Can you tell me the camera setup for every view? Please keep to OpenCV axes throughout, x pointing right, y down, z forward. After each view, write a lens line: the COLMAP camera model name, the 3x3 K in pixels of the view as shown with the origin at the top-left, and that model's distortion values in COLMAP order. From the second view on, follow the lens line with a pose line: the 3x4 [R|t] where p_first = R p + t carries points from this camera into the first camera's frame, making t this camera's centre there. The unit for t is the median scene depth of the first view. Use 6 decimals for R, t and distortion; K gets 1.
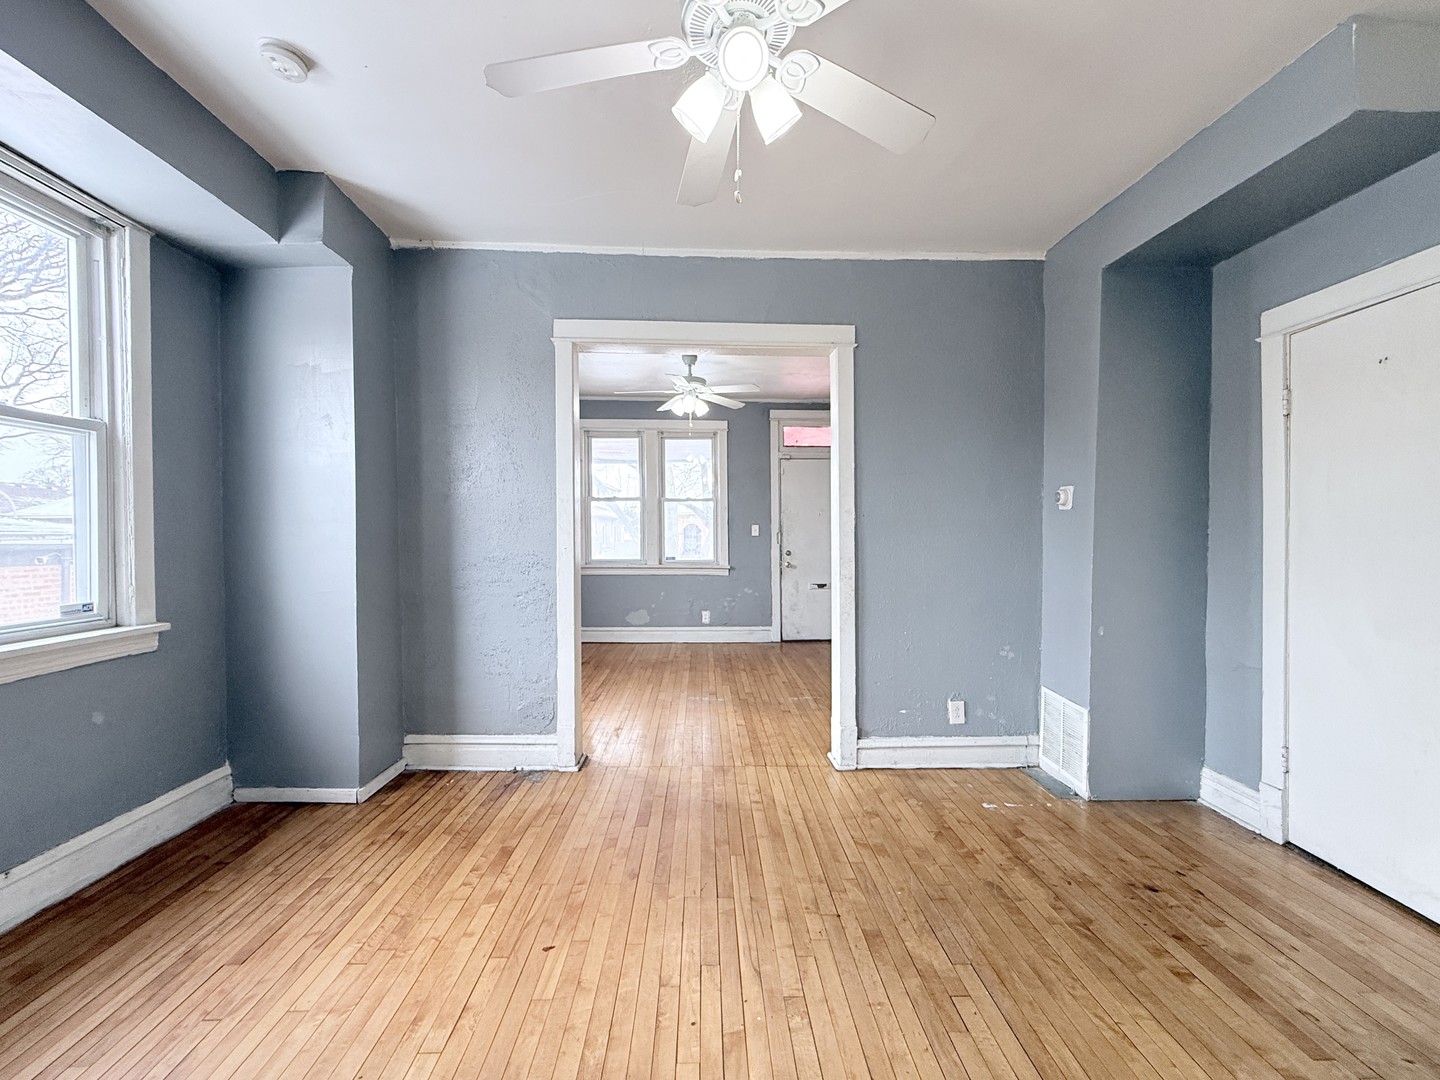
lens RADIAL K [[569.1, 0, 720.6], [0, 569.1, 545.2], [0, 0, 1]] dist [0.000323, 0.000006]
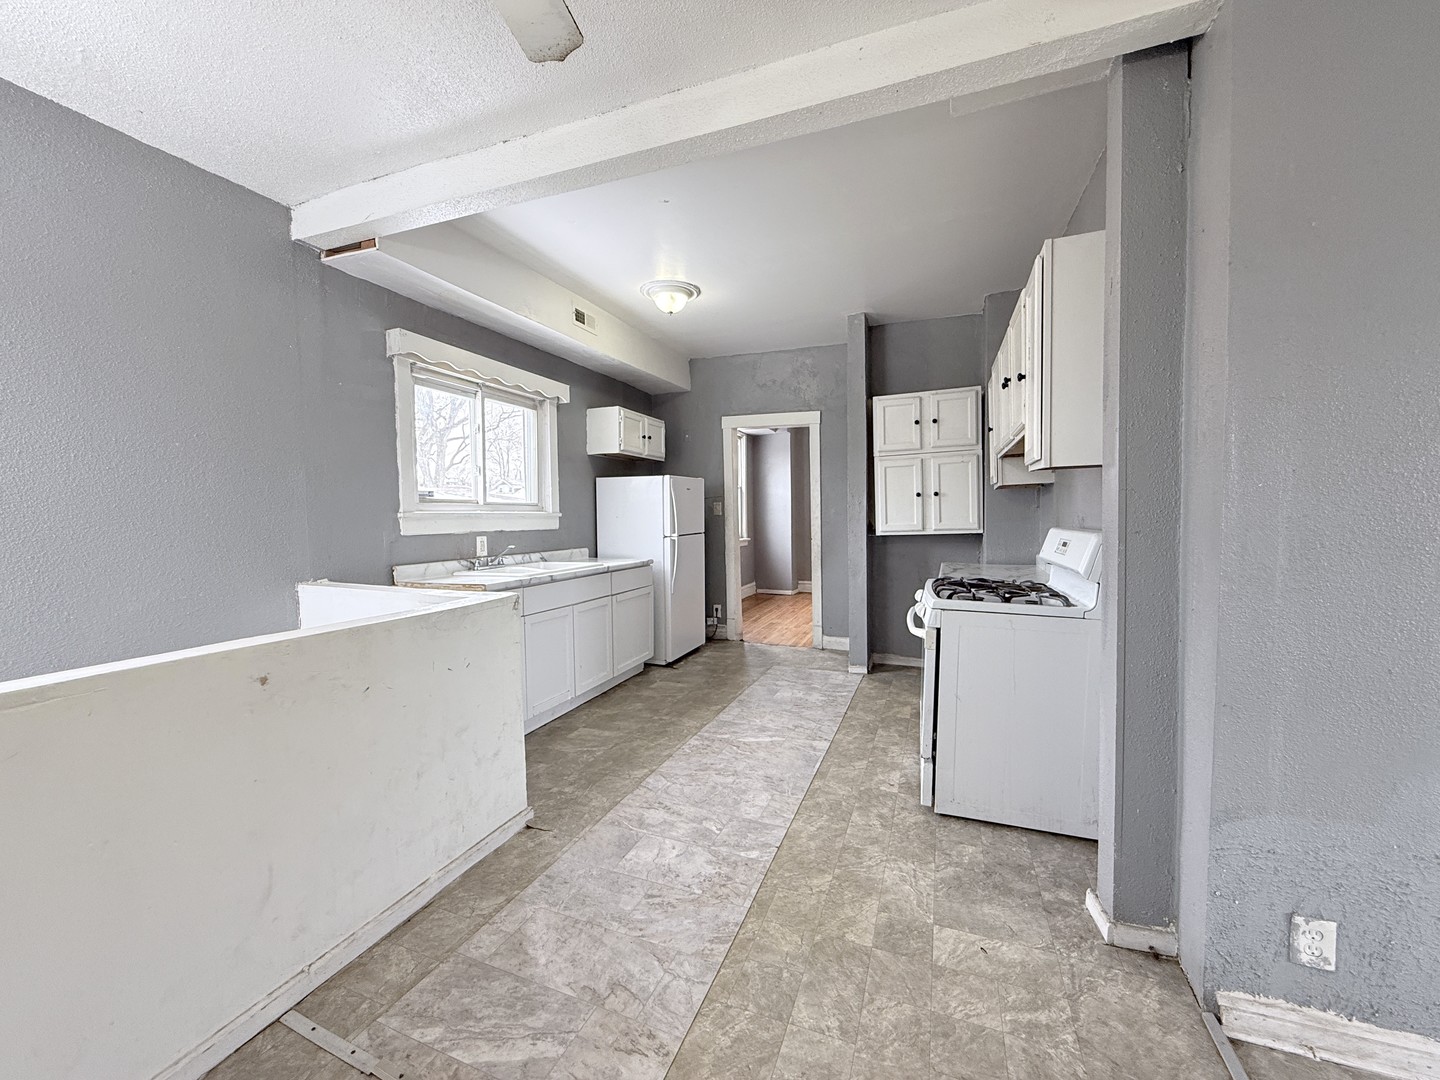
lens RADIAL K [[569.1, 0, 714.2], [0, 569.1, 540.7], [0, 0, 1]] dist [0.000323, 0.000006]
pose [[0.912486, 0.012075, -0.408930, 0.362147], [0.005184, 0.999143, 0.041069, -0.003052], [0.409075, -0.039595, 0.911641, -2.628948]]
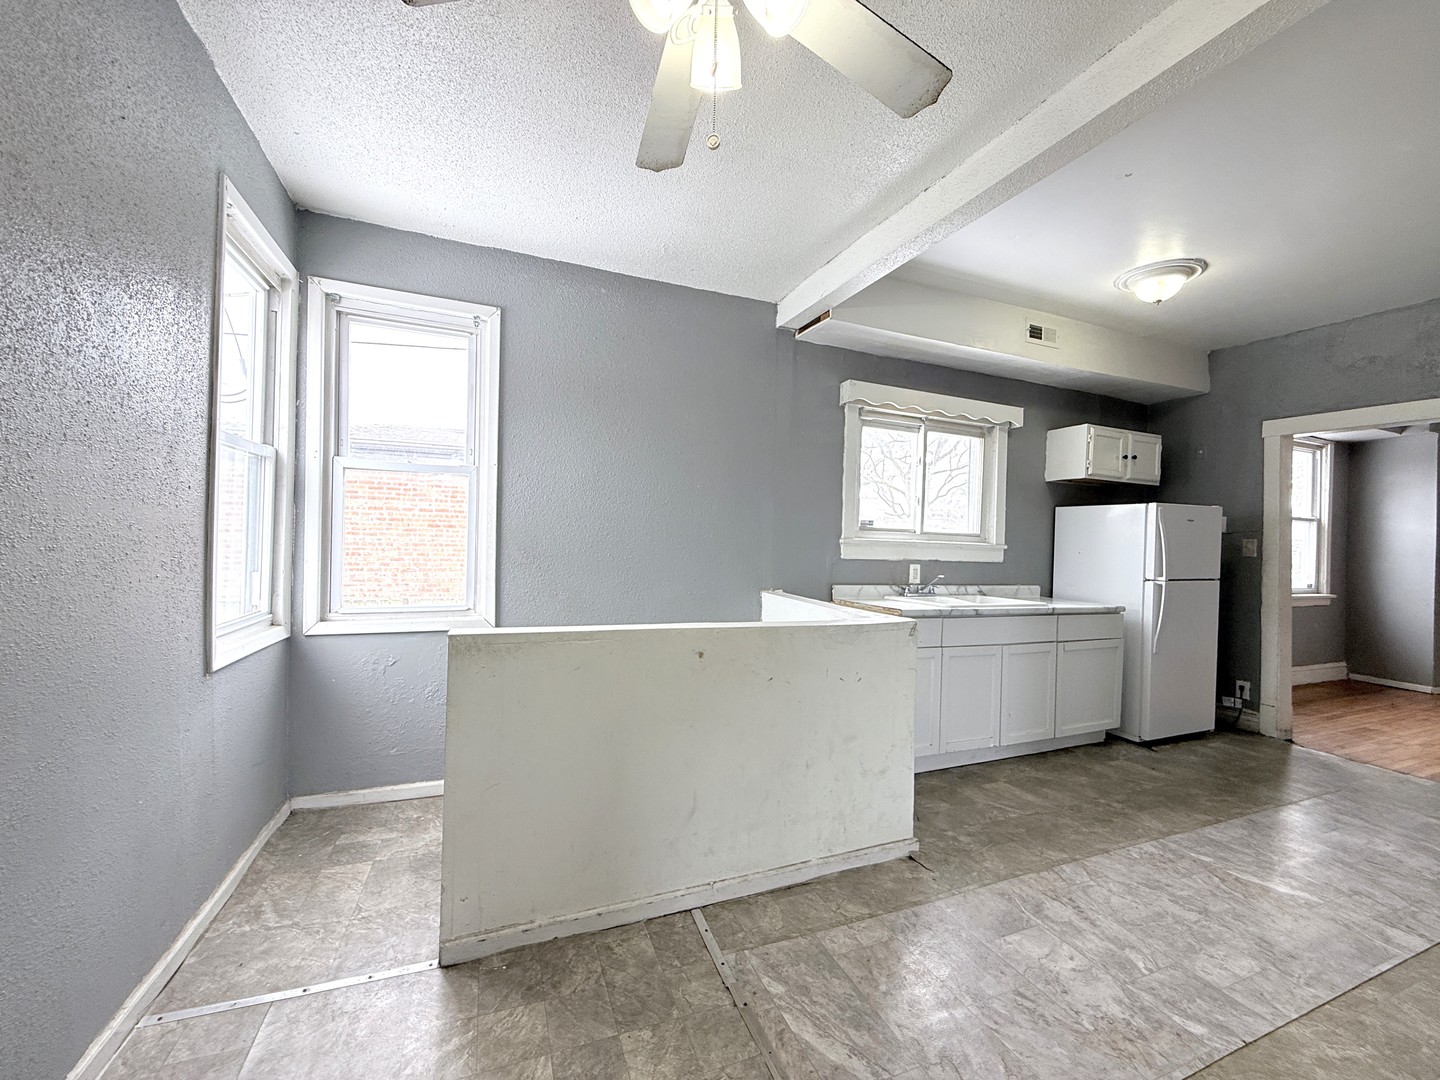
lens RADIAL K [[569.1, 0, 718.4], [0, 569.1, 540.5], [0, 0, 1]] dist [0.000323, 0.000006]
pose [[0.345717, 0.012035, -0.938262, 0.464199], [-0.037456, 0.999298, -0.000984, 0.000746], [0.937591, 0.035484, 0.345925, -2.550474]]
